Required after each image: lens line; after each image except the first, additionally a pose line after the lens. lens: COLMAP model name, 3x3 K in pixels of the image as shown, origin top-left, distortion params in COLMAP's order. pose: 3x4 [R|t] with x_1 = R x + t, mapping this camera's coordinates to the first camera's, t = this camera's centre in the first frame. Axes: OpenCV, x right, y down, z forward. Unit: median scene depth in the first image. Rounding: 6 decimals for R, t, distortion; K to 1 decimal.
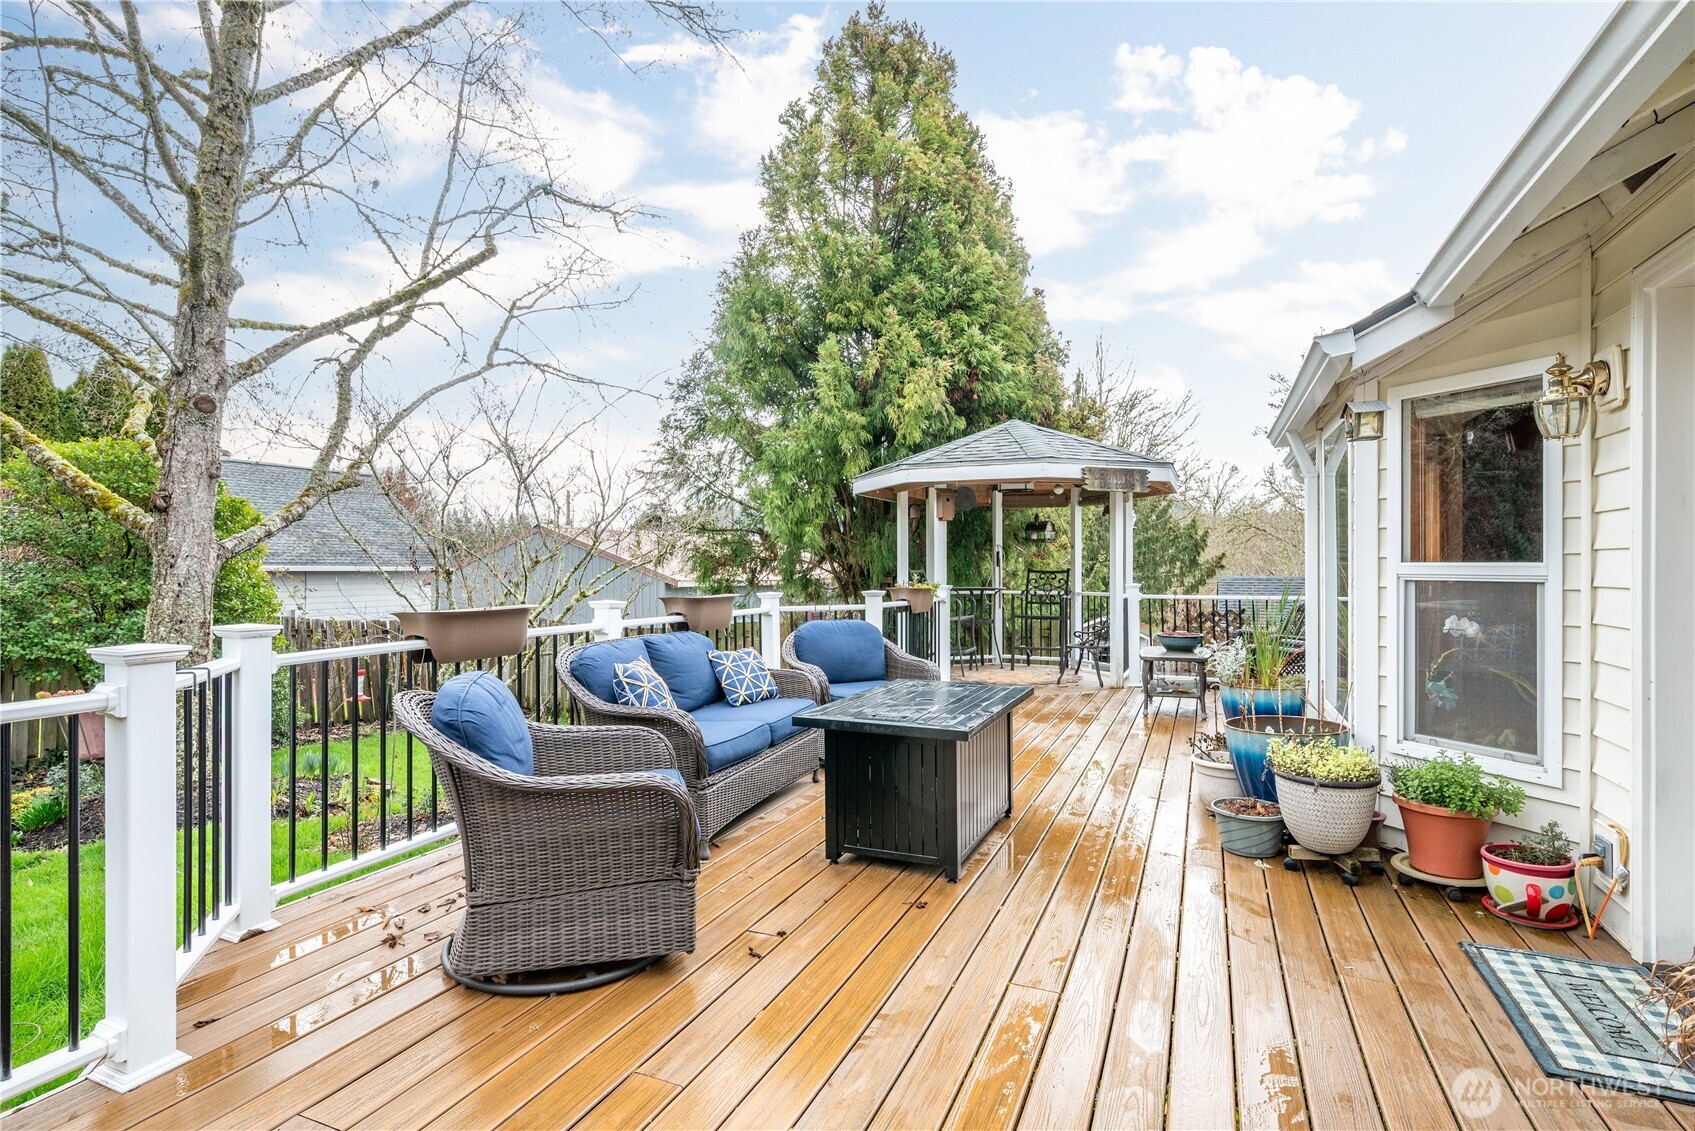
lens RADIAL K [[829.9, 0, 847.5], [0, 829.9, 565.5], [0, 0, 1]] dist [-0.001499, 0.000238]
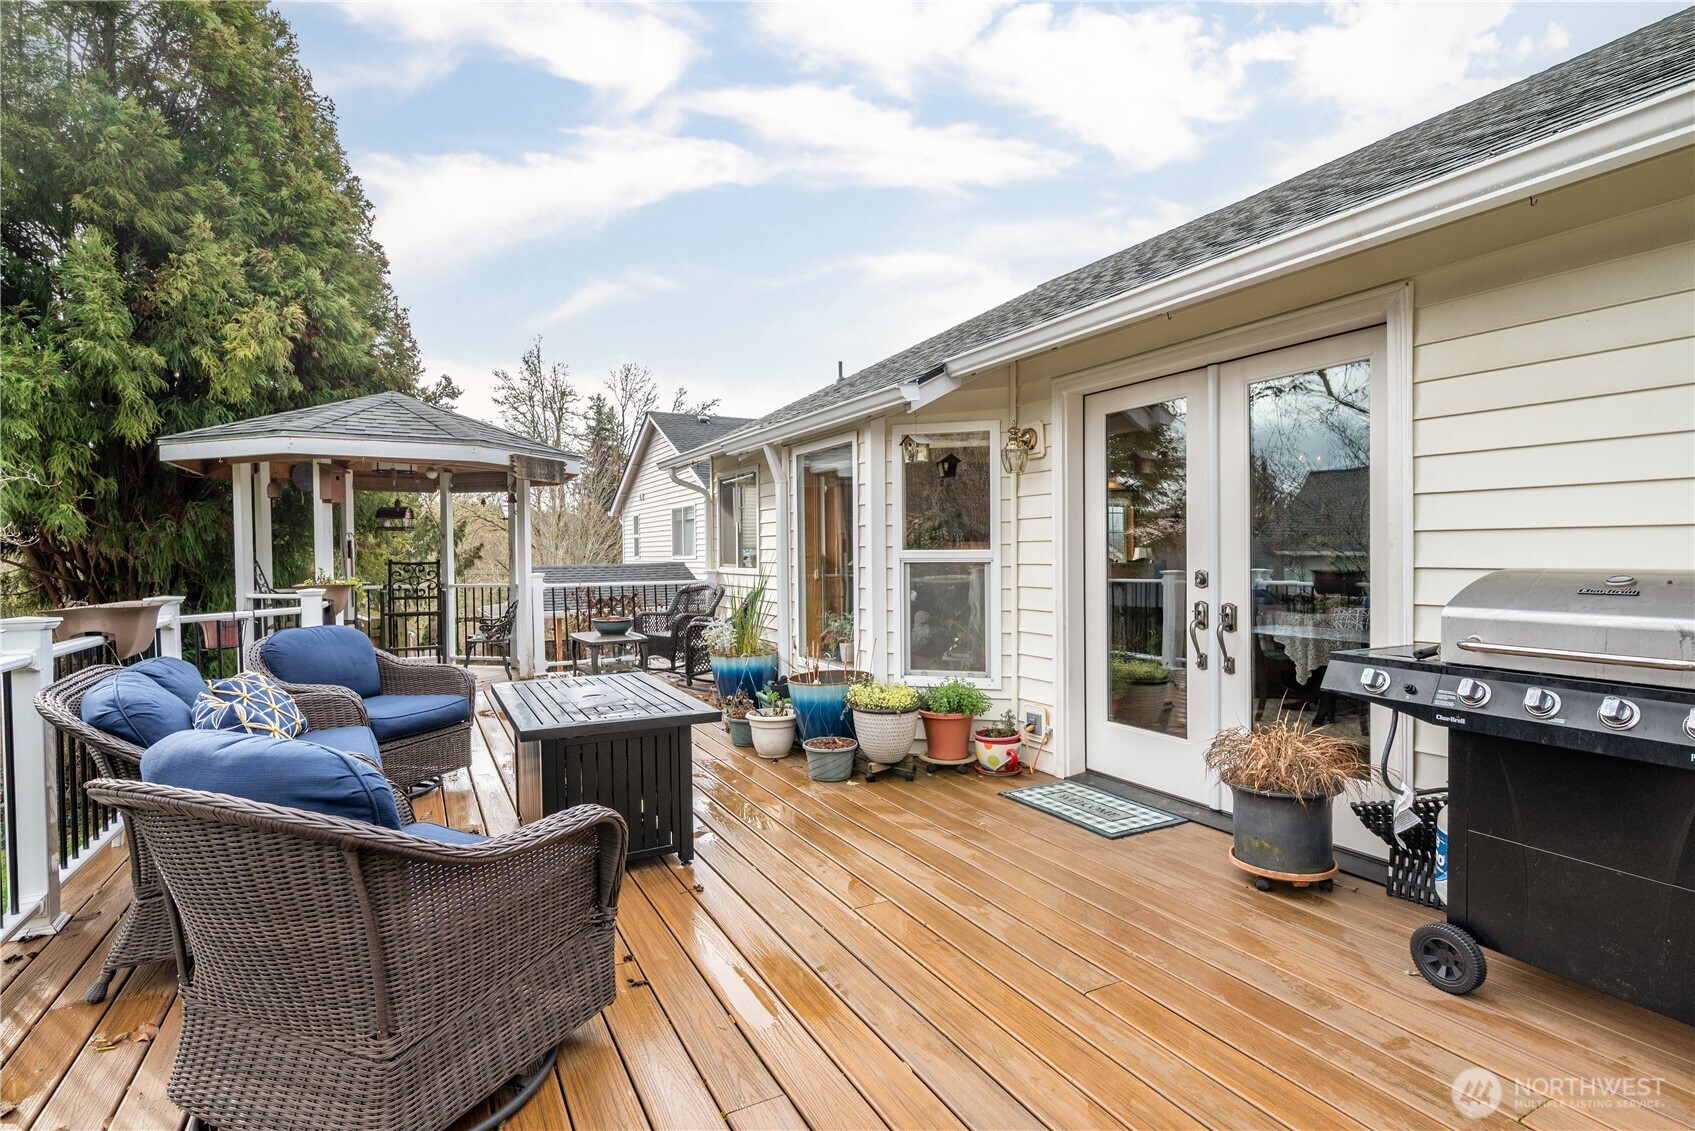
lens RADIAL K [[829.9, 0, 847.5], [0, 829.9, 565.5], [0, 0, 1]] dist [-0.001499, 0.000238]
pose [[0.625503, -0.017513, 0.780026, -0.191582], [0.008800, 0.999843, 0.015392, 0.000142], [-0.780172, -0.002763, 0.625558, 0.073693]]
